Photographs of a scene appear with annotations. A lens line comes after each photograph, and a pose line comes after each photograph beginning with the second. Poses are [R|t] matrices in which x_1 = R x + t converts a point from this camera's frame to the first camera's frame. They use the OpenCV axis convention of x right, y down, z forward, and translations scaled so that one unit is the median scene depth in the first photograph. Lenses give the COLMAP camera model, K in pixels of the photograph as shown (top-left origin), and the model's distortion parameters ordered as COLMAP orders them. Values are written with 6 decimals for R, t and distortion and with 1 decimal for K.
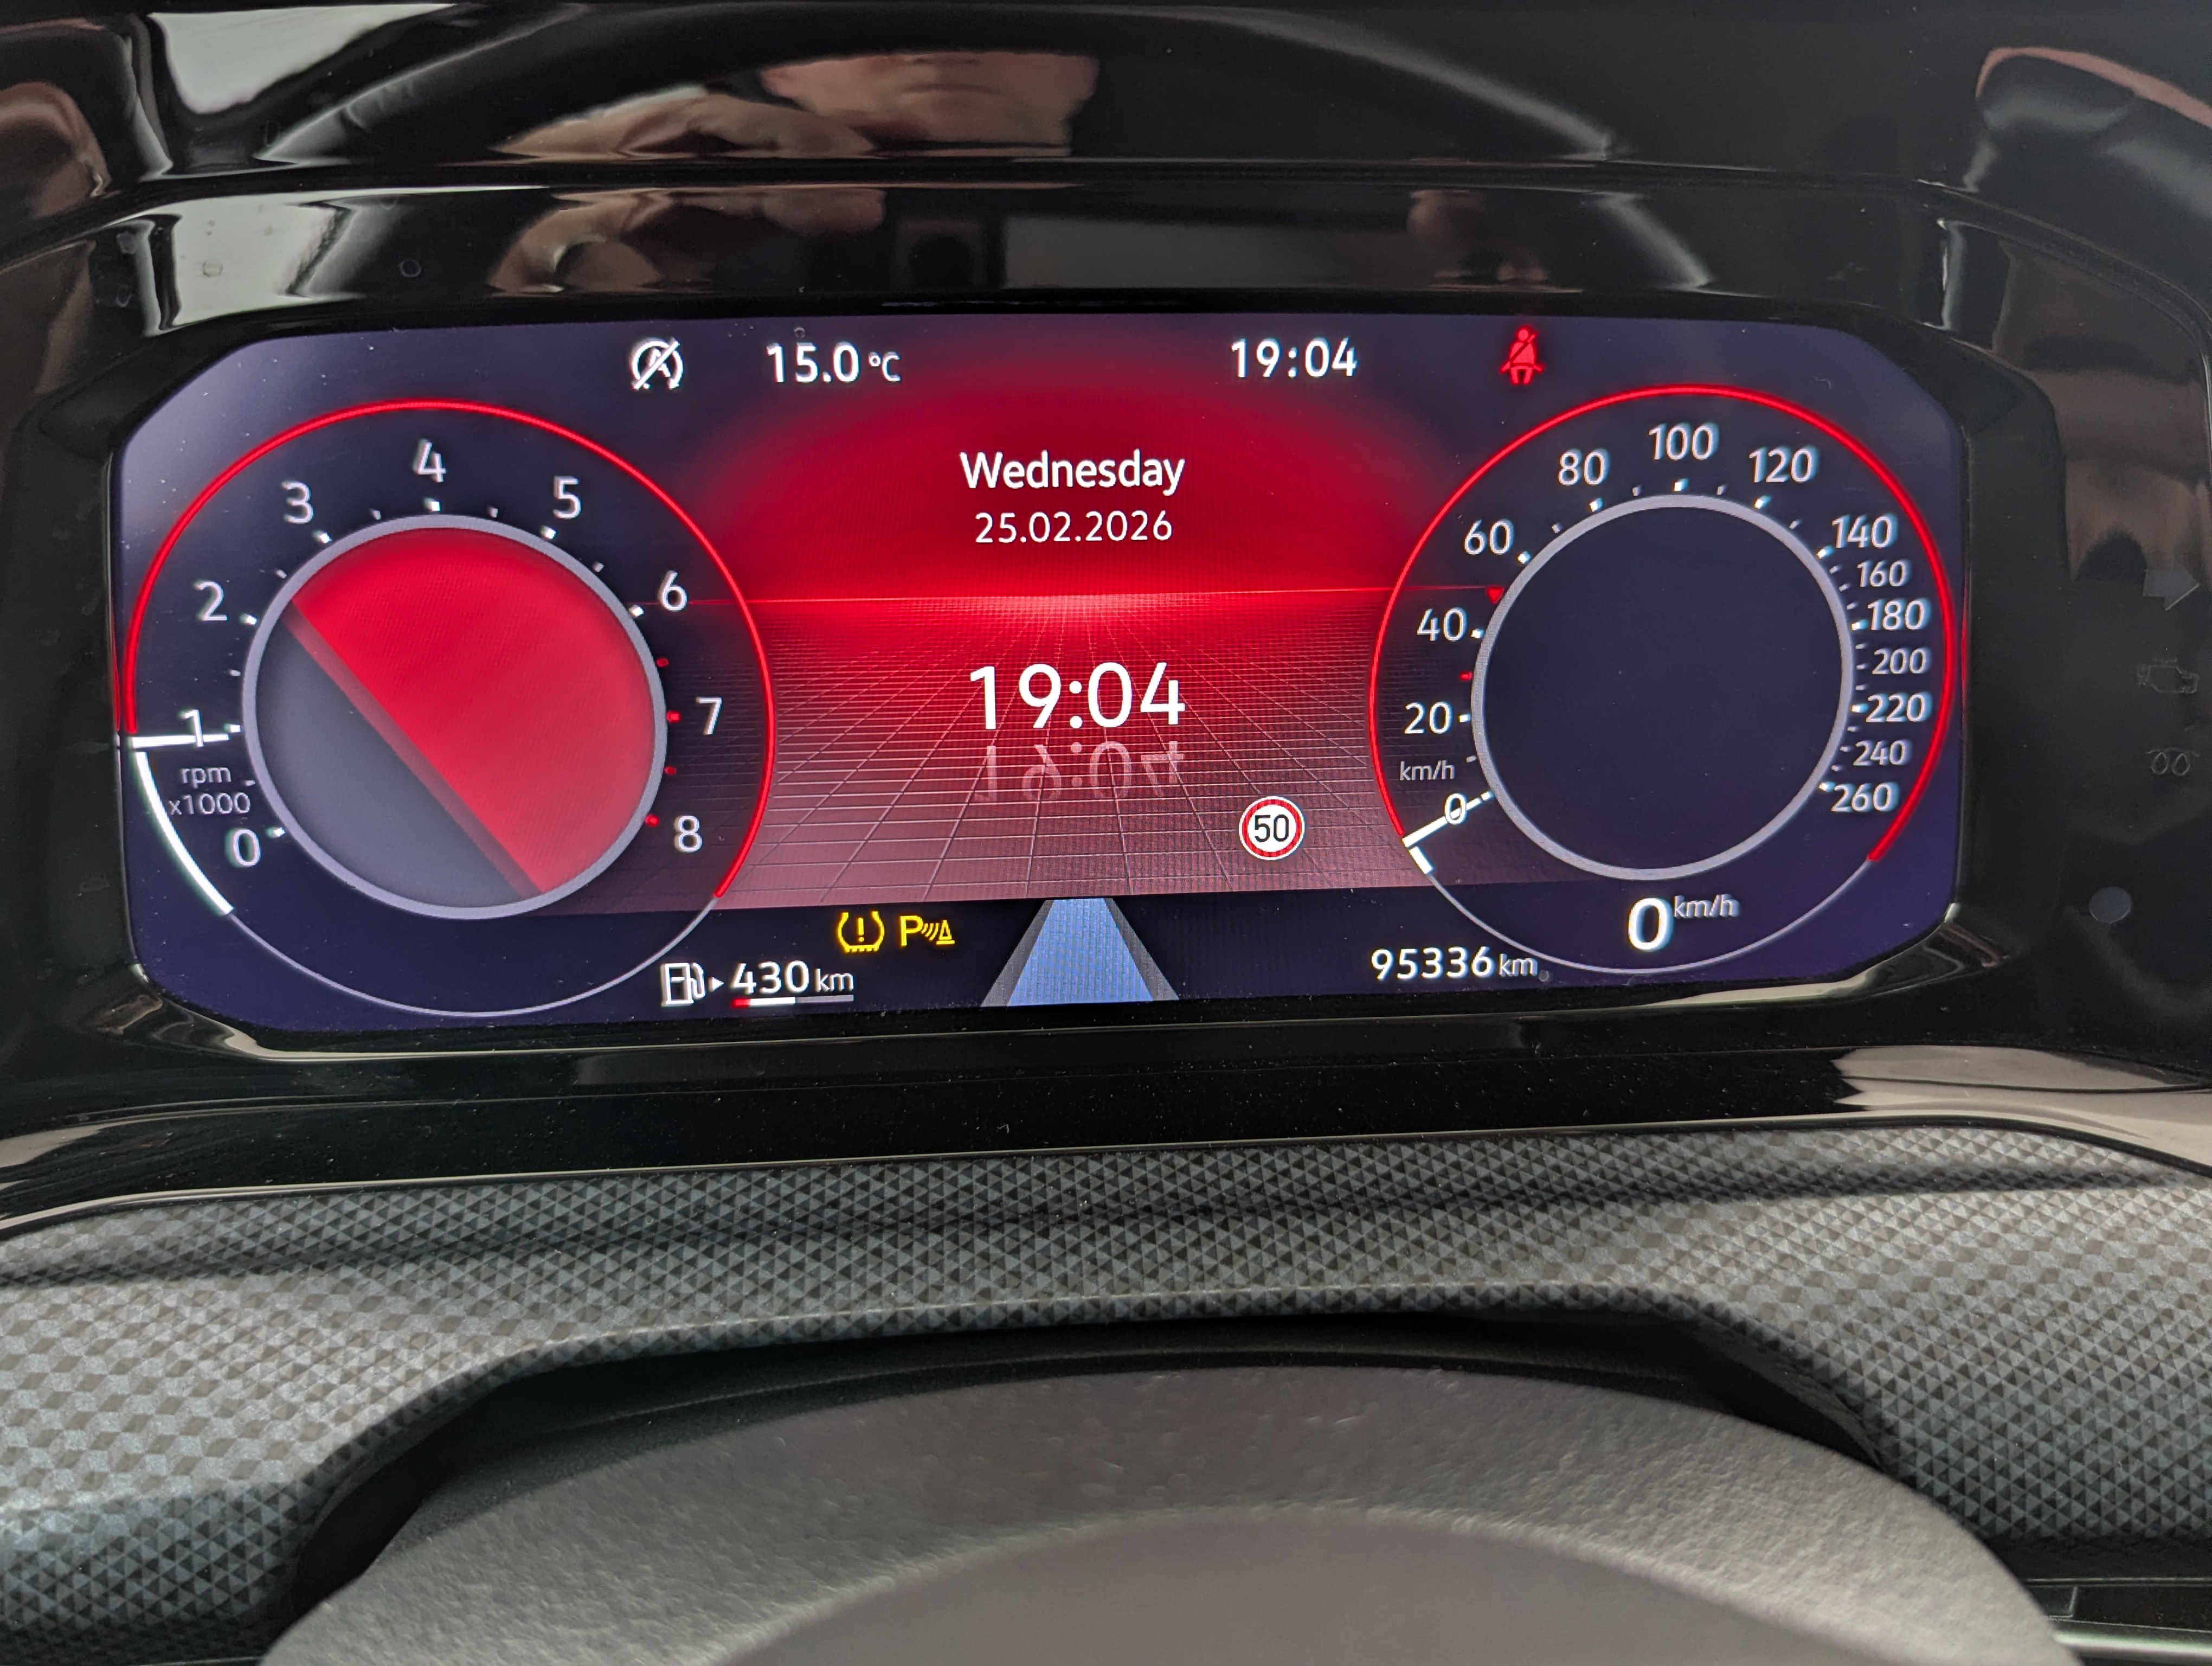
lens RADIAL K [[1776.7, 0, 1100.9], [0, 1776.7, 820.0], [0, 0, 1]] dist [0.009165, 0.002623]
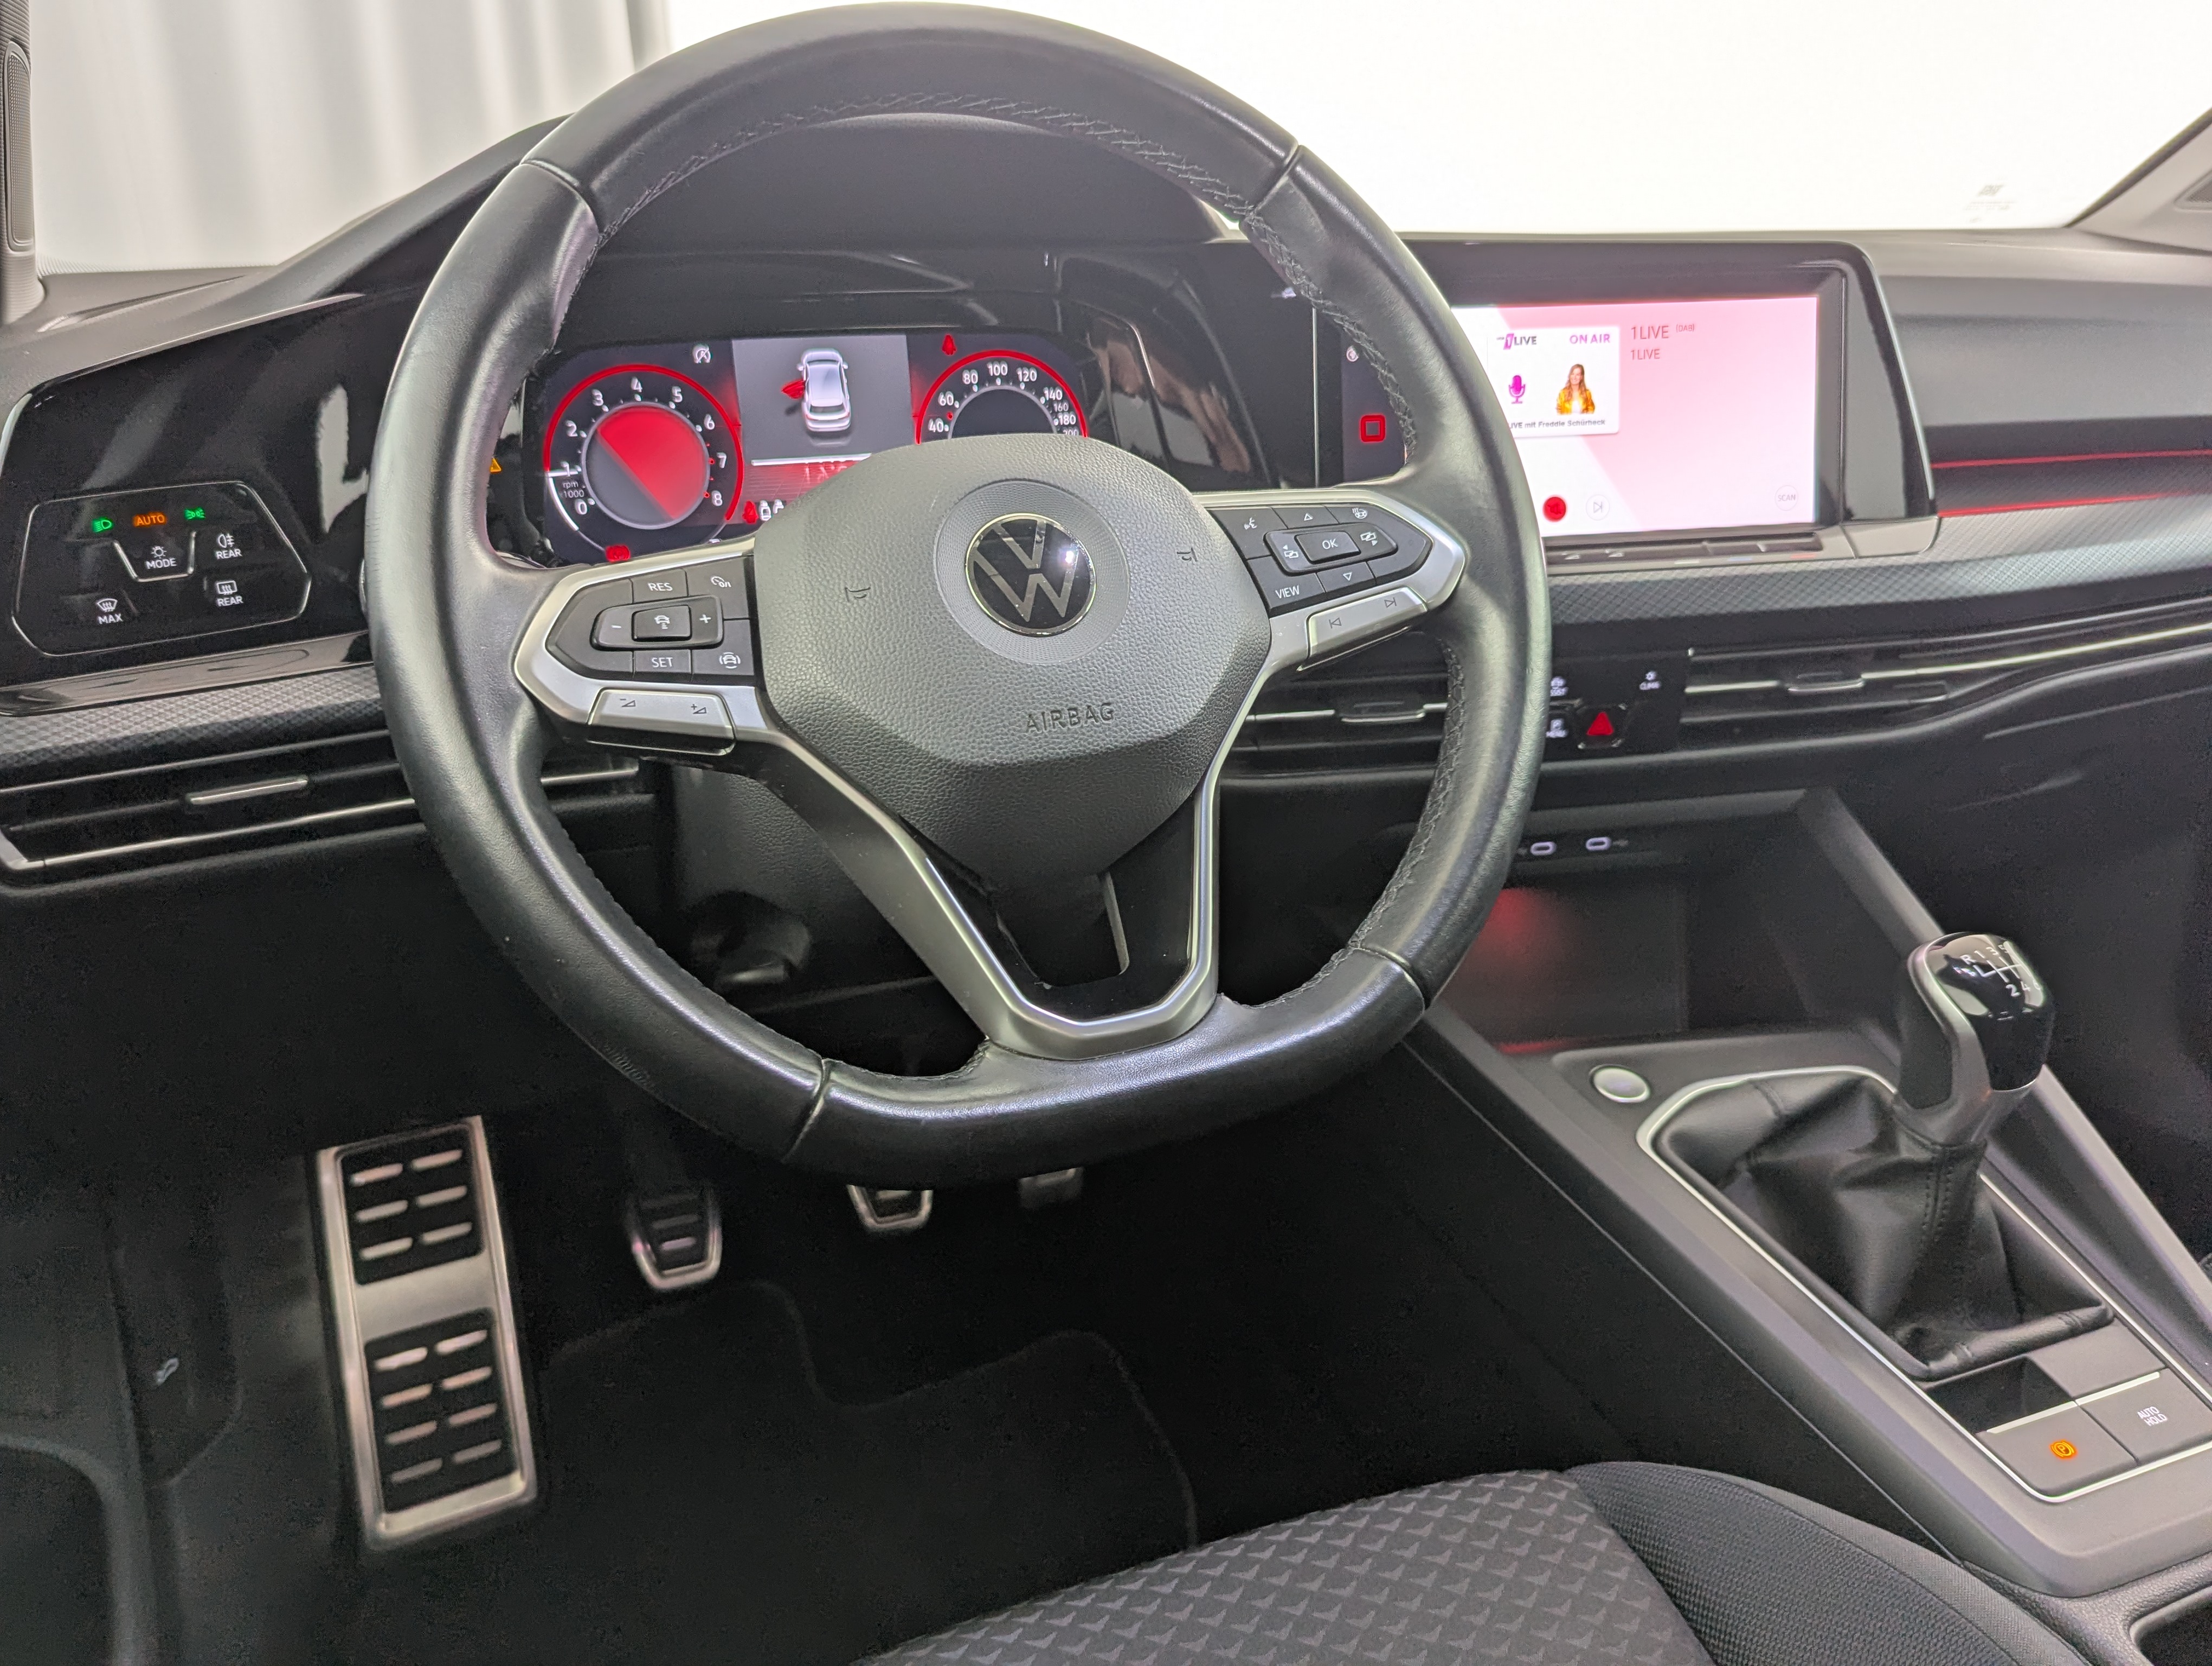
lens RADIAL K [[1776.7, 0, 1097.3], [0, 1776.7, 842.8], [0, 0, 1]] dist [0.009165, 0.002623]
pose [[0.954295, -0.111083, 0.277457, -0.538963], [0.133448, 0.989051, -0.063007, 0.923805], [-0.267420, 0.097153, 0.958670, -2.233333]]
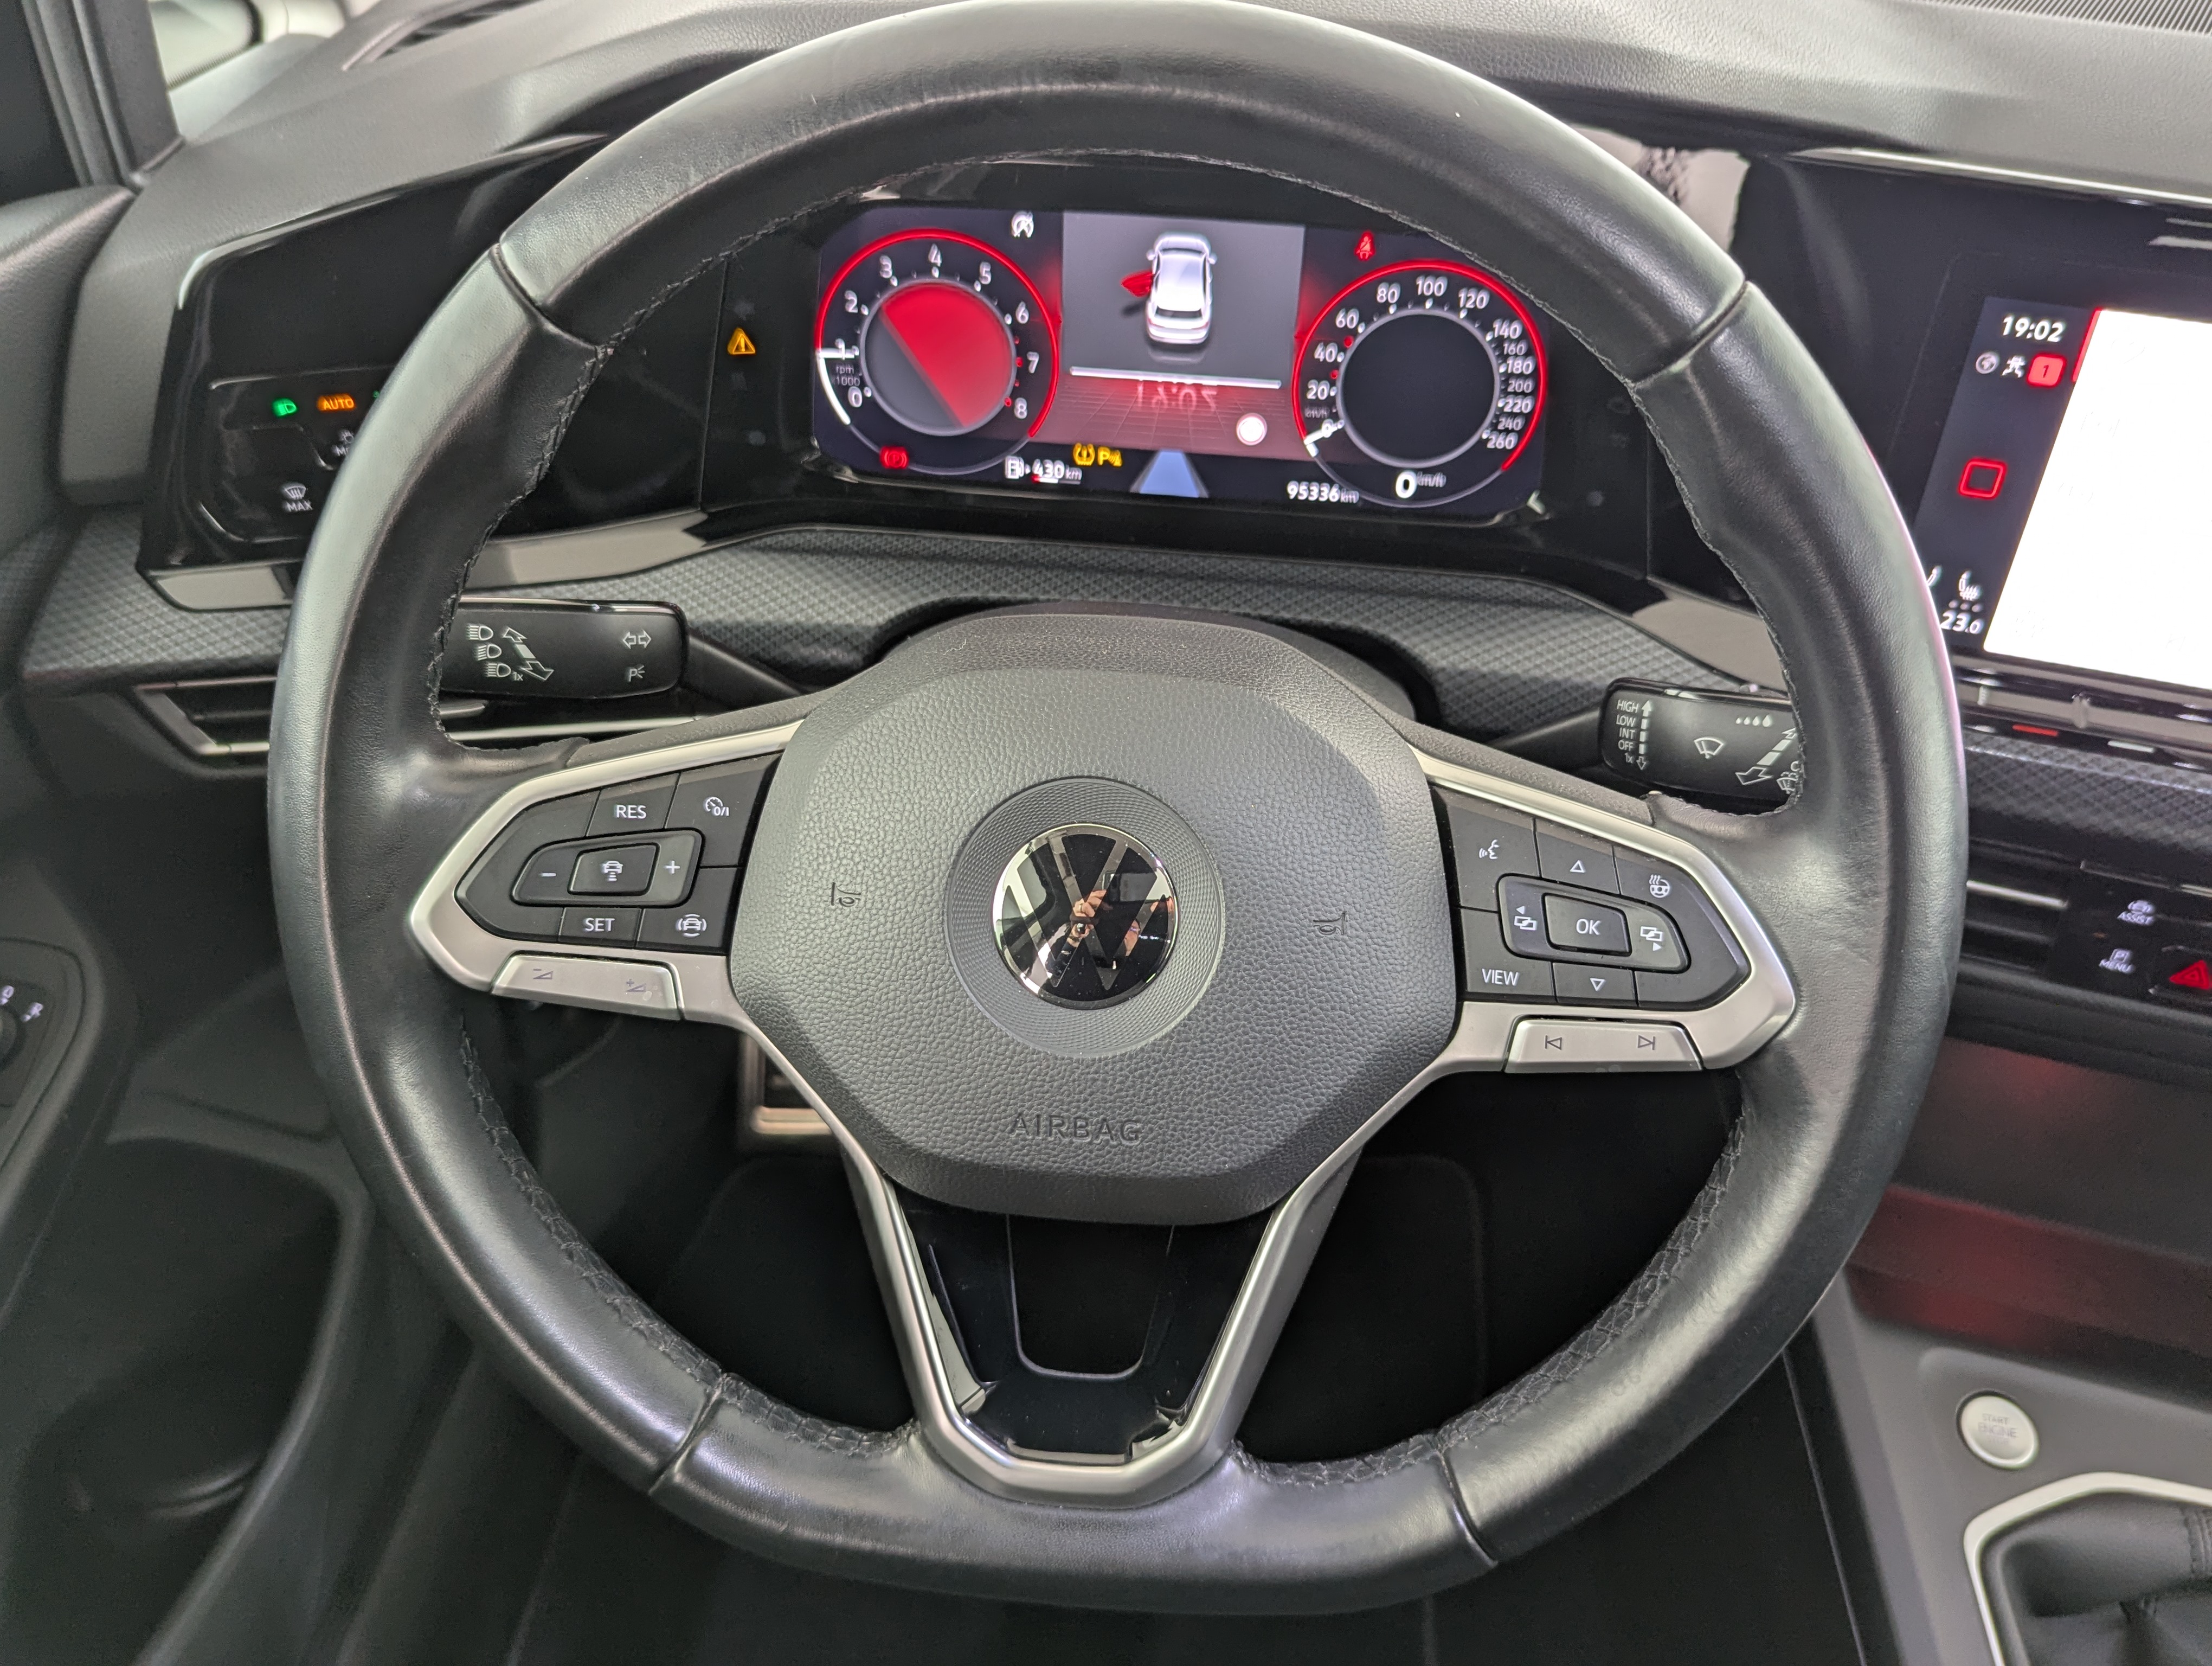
lens RADIAL K [[1776.7, 0, 1114.1], [0, 1776.7, 830.1], [0, 0, 1]] dist [0.009165, 0.002623]
pose [[0.982069, 0.132959, -0.133652, 0.319480], [-0.089277, 0.952406, 0.291468, -0.171897], [0.166044, -0.274309, 0.947198, -1.555737]]
